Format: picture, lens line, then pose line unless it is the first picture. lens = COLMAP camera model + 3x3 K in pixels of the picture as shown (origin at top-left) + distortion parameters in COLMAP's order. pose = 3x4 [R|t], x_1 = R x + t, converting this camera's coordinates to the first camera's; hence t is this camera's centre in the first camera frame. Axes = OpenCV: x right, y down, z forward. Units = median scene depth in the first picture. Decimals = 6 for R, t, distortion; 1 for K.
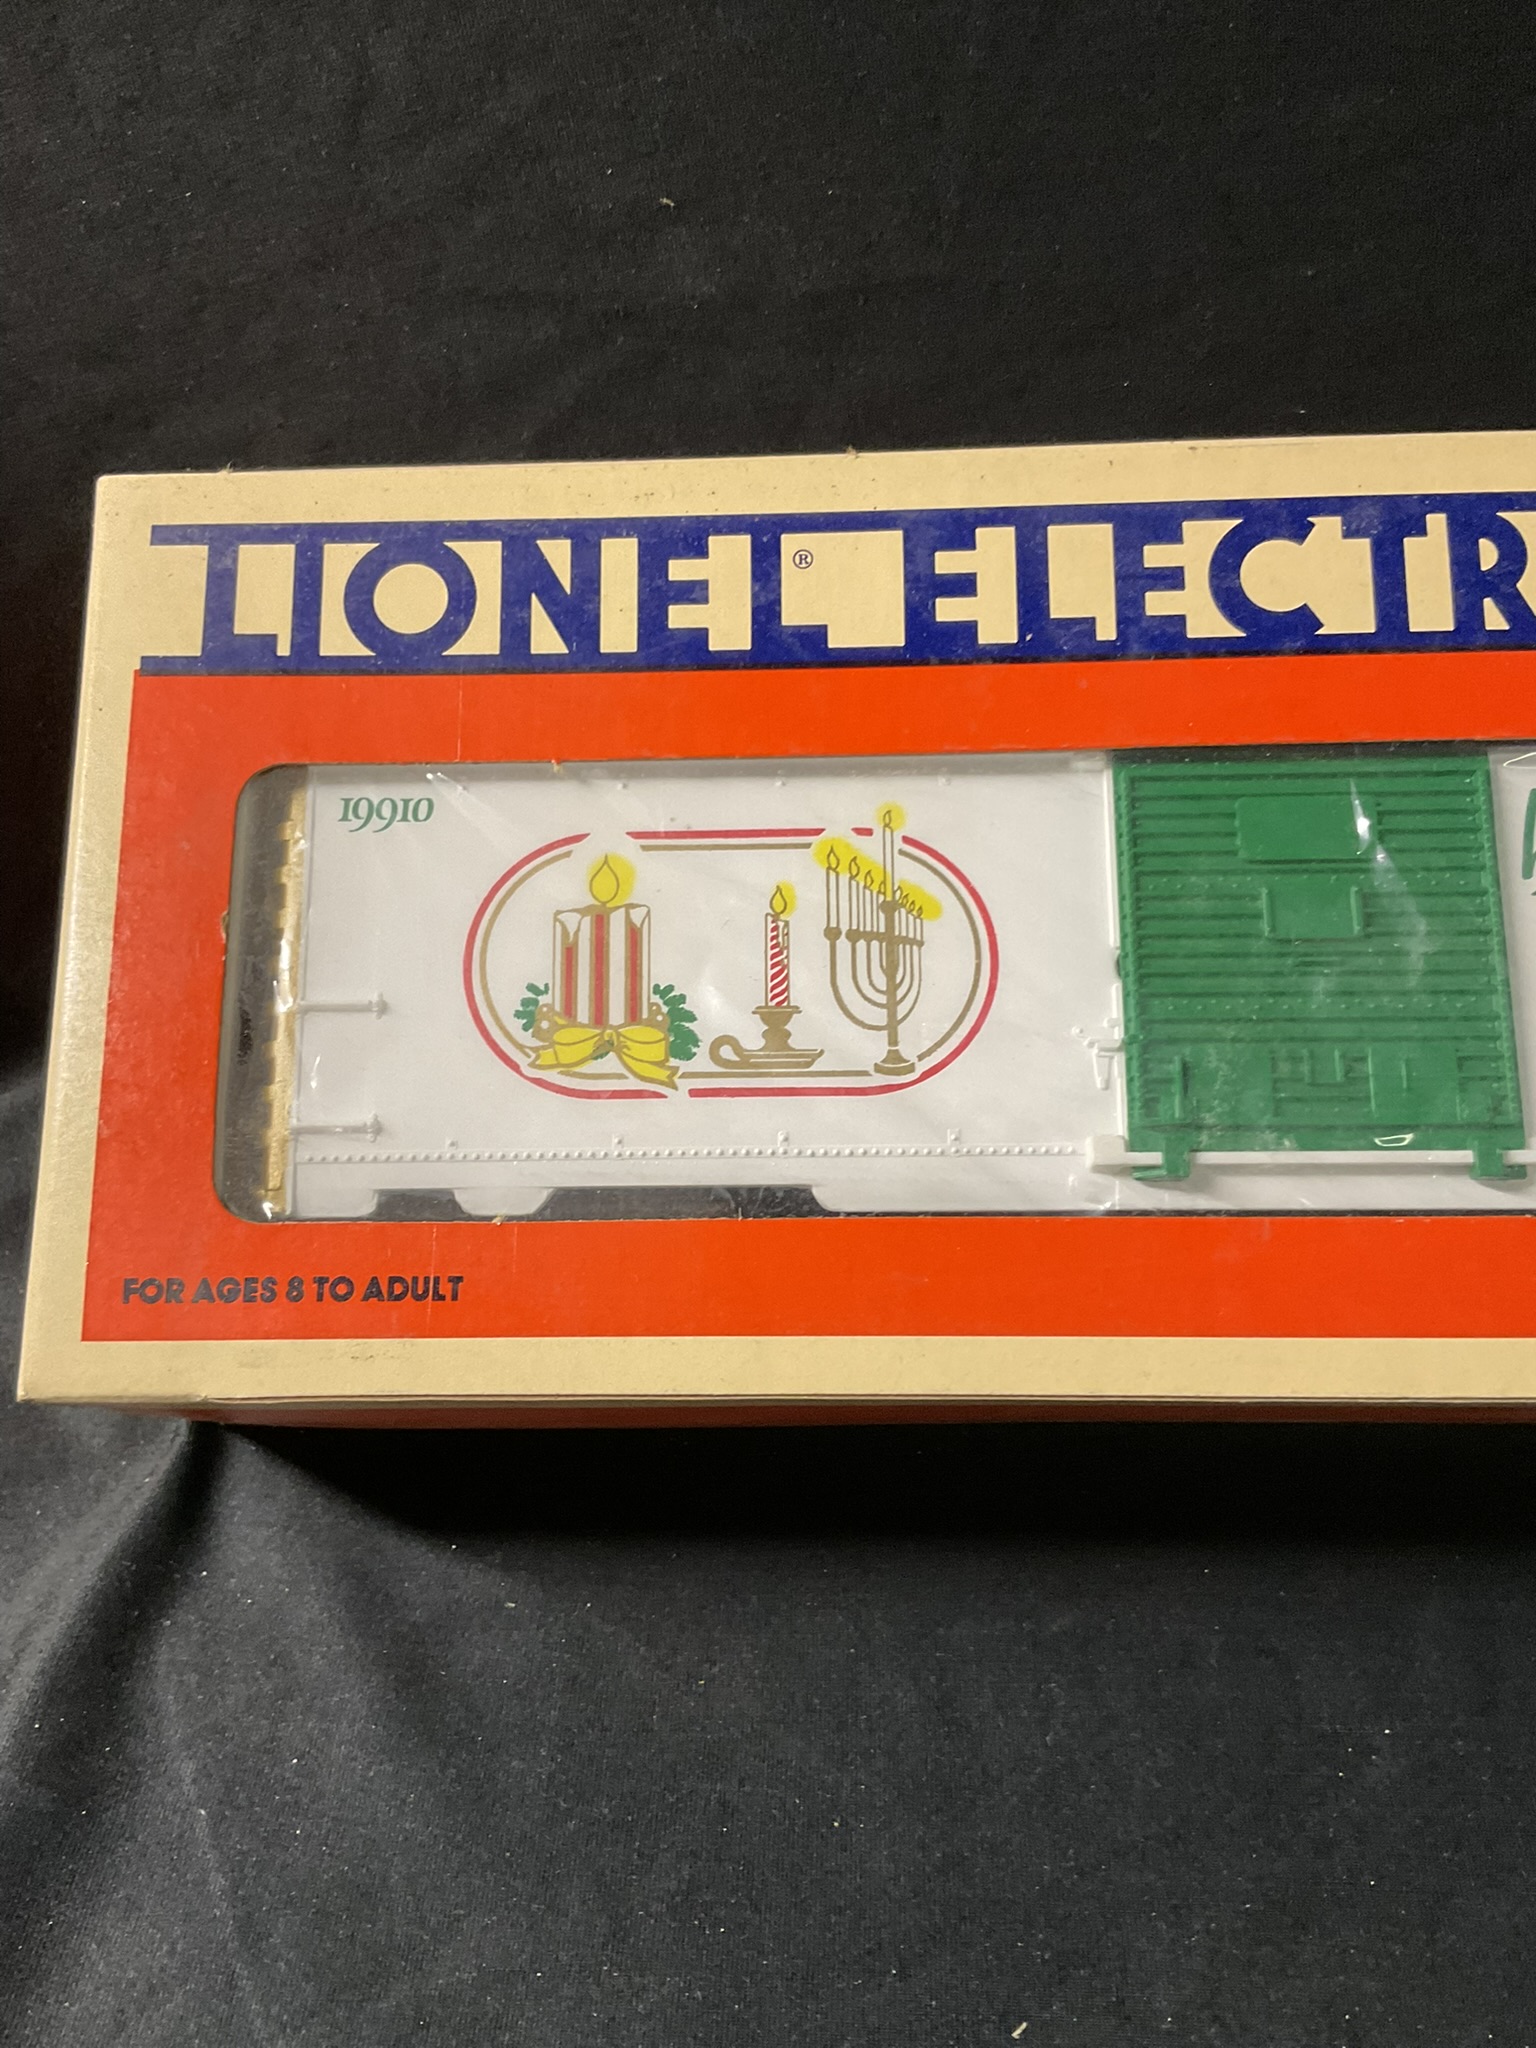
lens RADIAL K [[1813.3, 0, 834.8], [0, 1813.3, 1031.6], [0, 0, 1]] dist [0.093624, -0.378504]
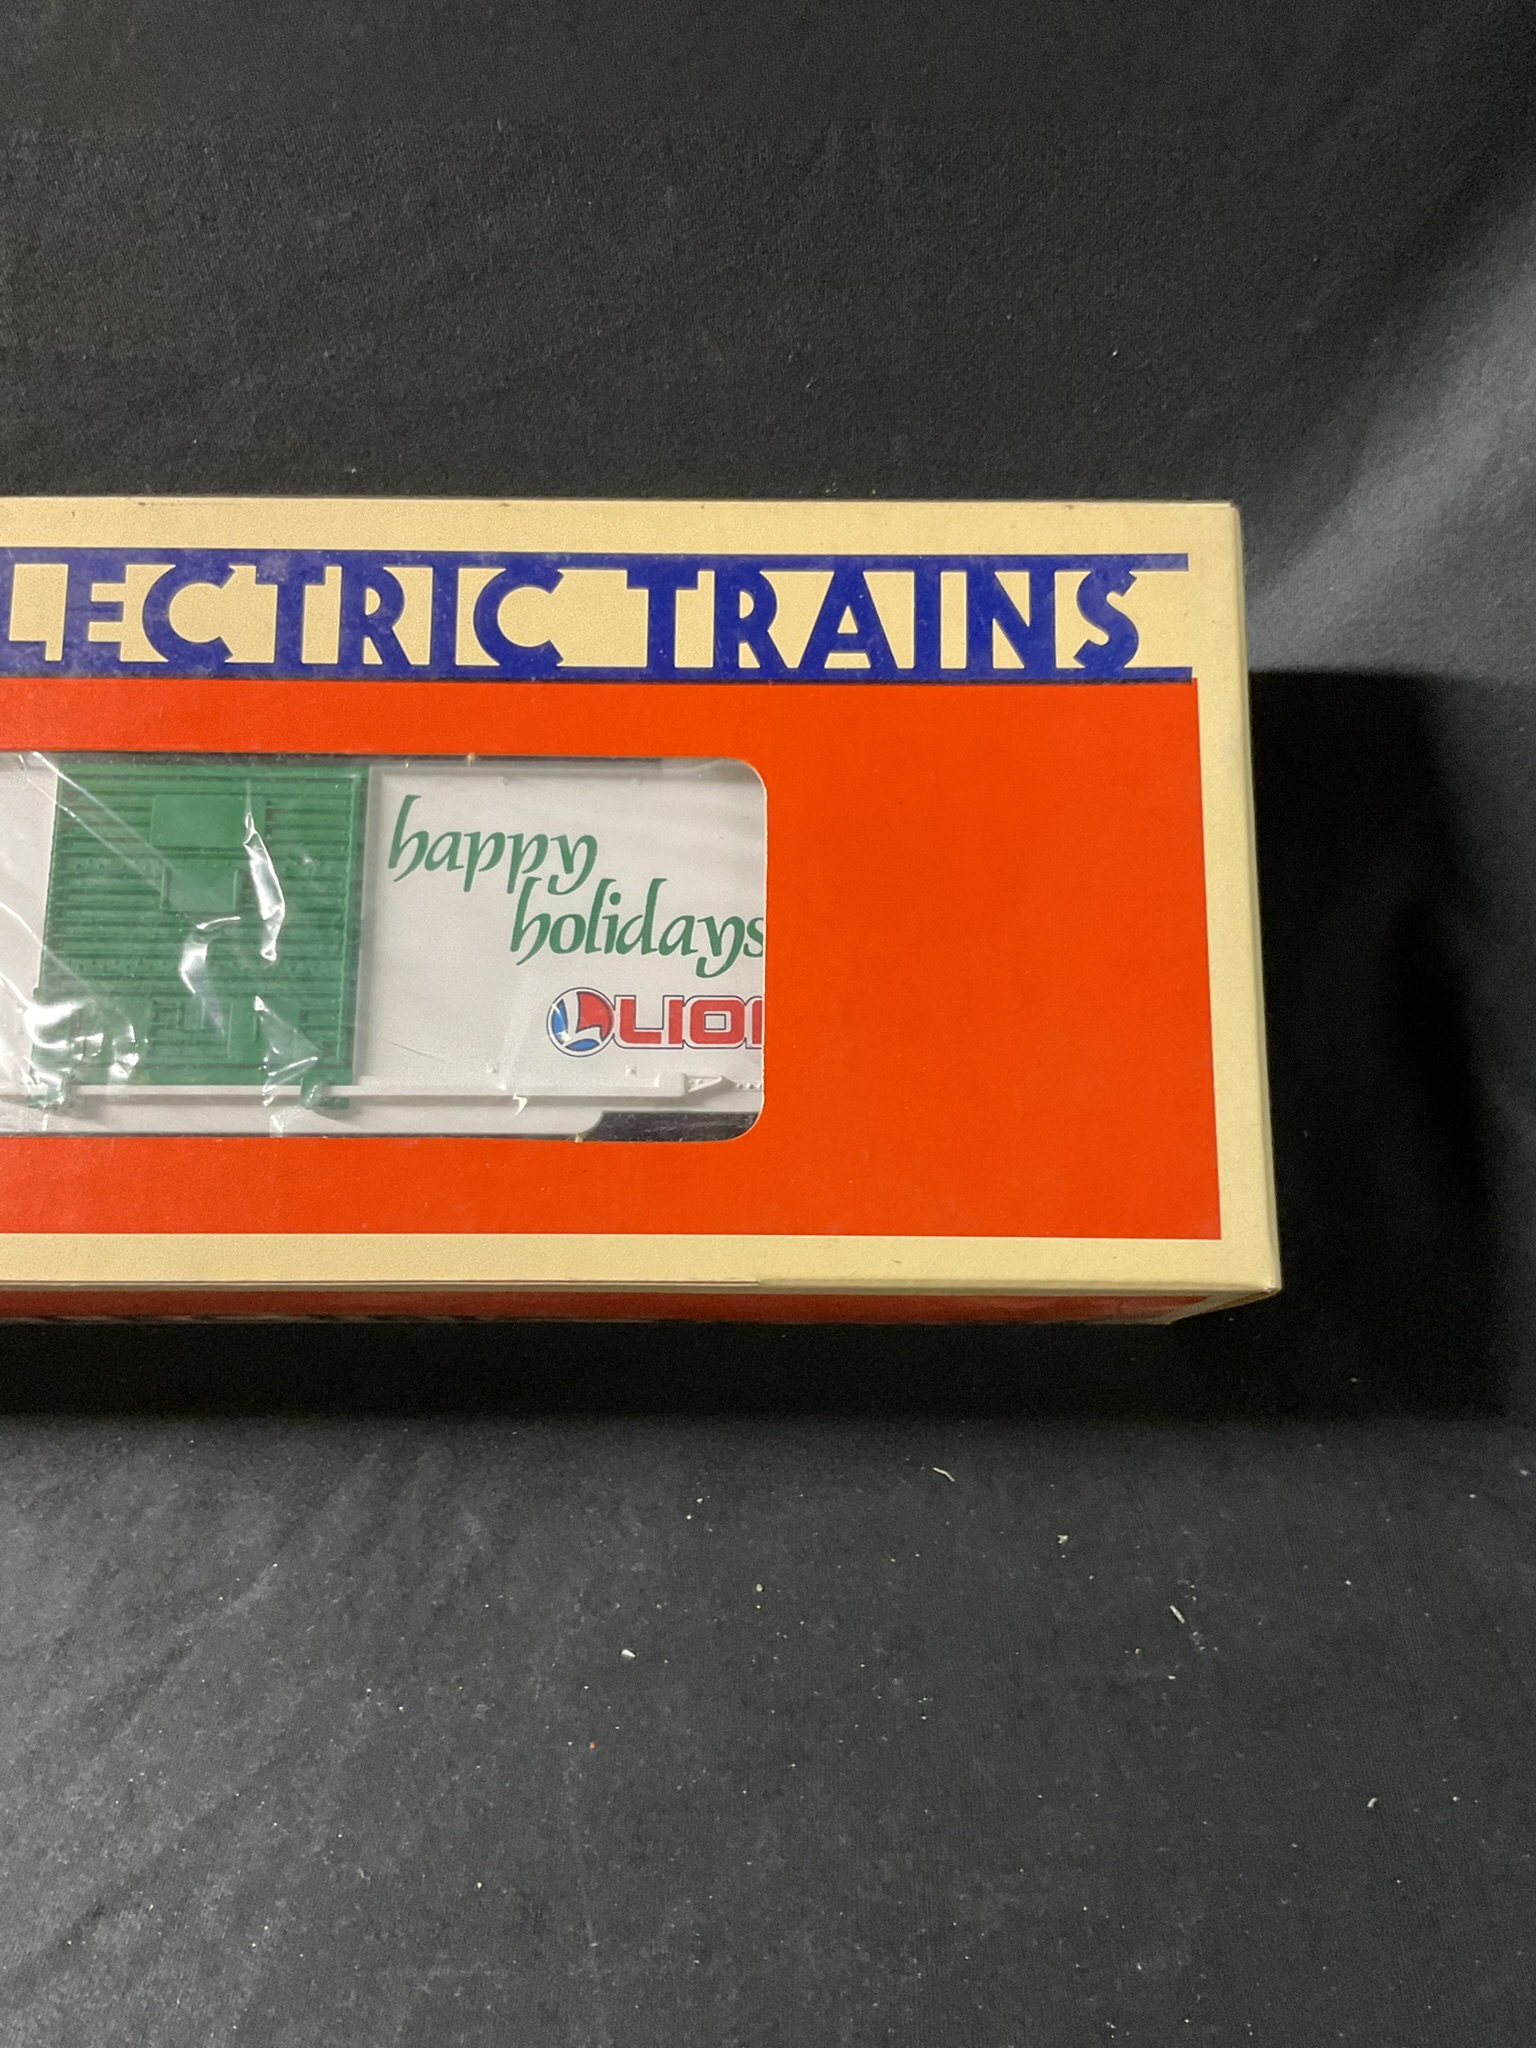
lens RADIAL K [[1498.8, 0, 886.4], [0, 1498.8, 1017.6], [0, 0, 1]] dist [0.063457, -0.061030]
pose [[0.997913, 0.016093, 0.062541, 0.641456], [-0.017321, 0.999666, 0.019157, -0.007232], [-0.062212, -0.020200, 0.997859, -0.044771]]
